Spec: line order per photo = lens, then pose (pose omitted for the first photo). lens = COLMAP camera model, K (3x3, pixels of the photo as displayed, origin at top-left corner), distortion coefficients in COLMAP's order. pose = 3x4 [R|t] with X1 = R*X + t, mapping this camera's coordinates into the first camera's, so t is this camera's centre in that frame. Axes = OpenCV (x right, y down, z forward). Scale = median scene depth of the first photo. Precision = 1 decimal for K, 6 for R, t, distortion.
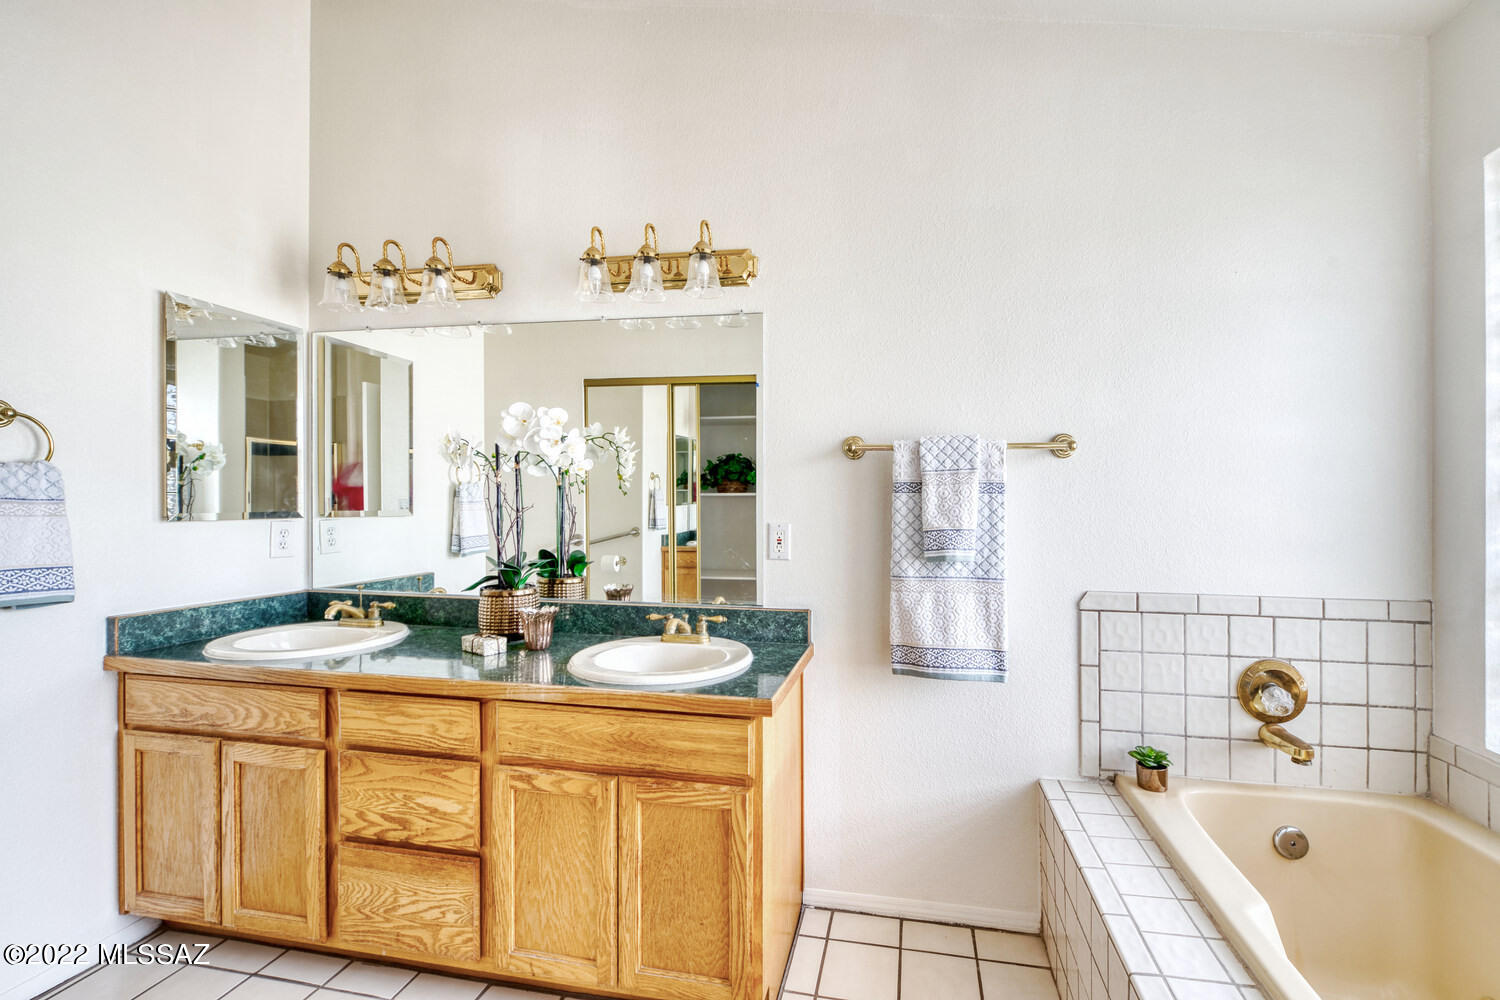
lens RADIAL K [[605.3, 0, 745.8], [0, 605.3, 517.1], [0, 0, 1]] dist [-0.000327, -0.000082]
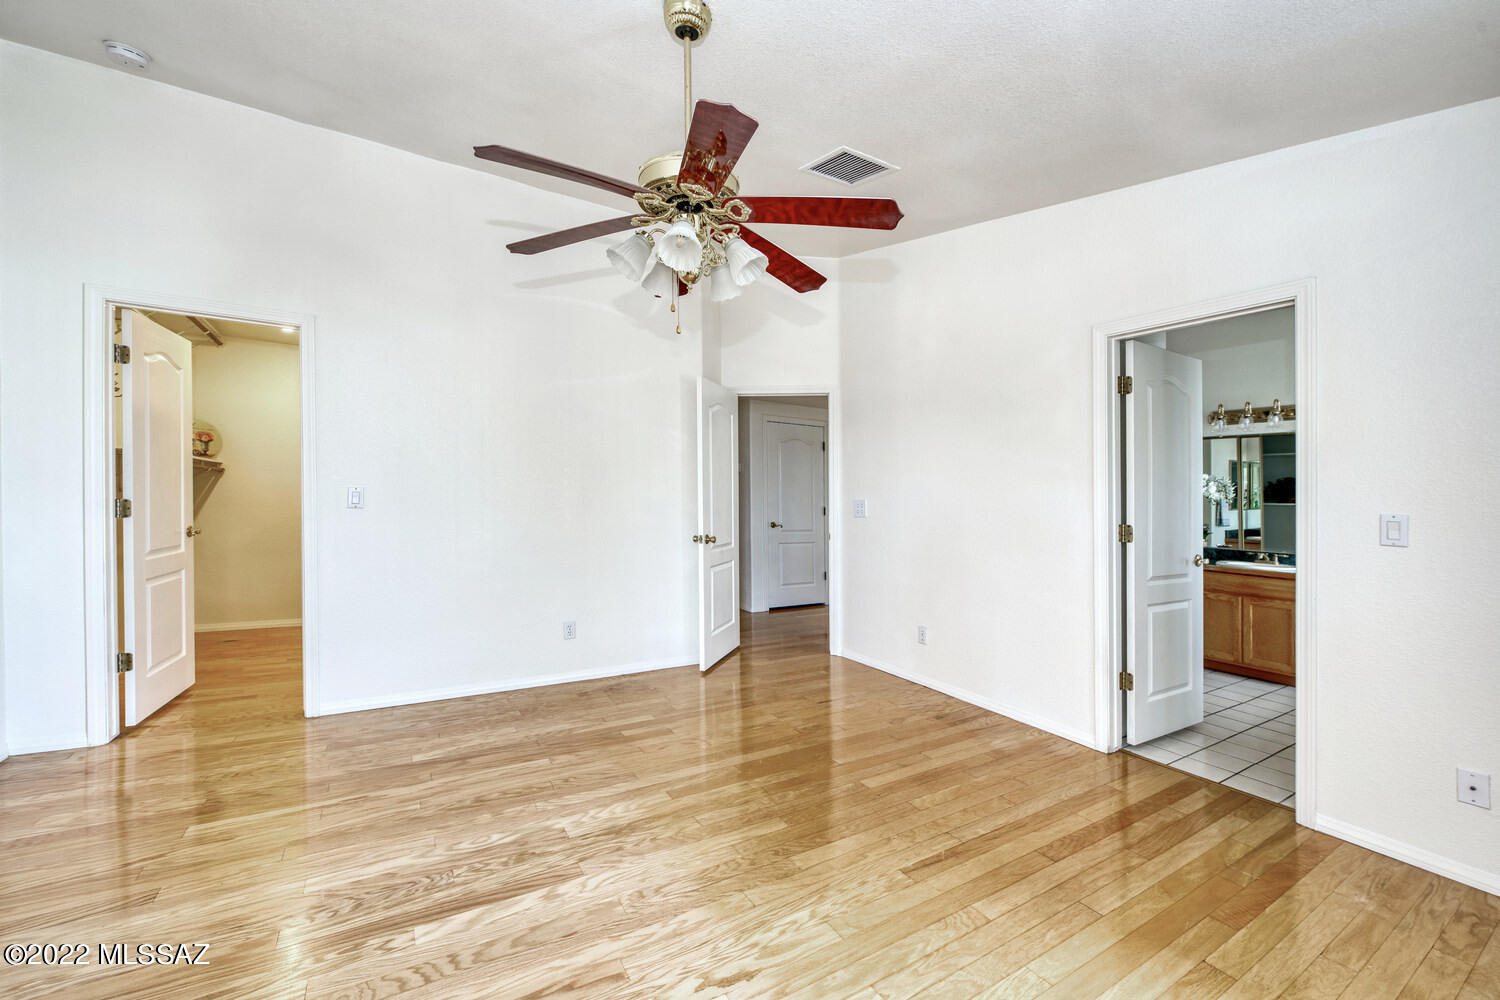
lens RADIAL K [[605.3, 0, 745.8], [0, 605.3, 517.1], [0, 0, 1]] dist [-0.000327, -0.000082]
pose [[0.728137, -0.009919, -0.685360, 0.063244], [-0.009635, 0.999648, -0.024705, 0.128741], [0.685364, 0.024592, 0.727786, -2.936526]]
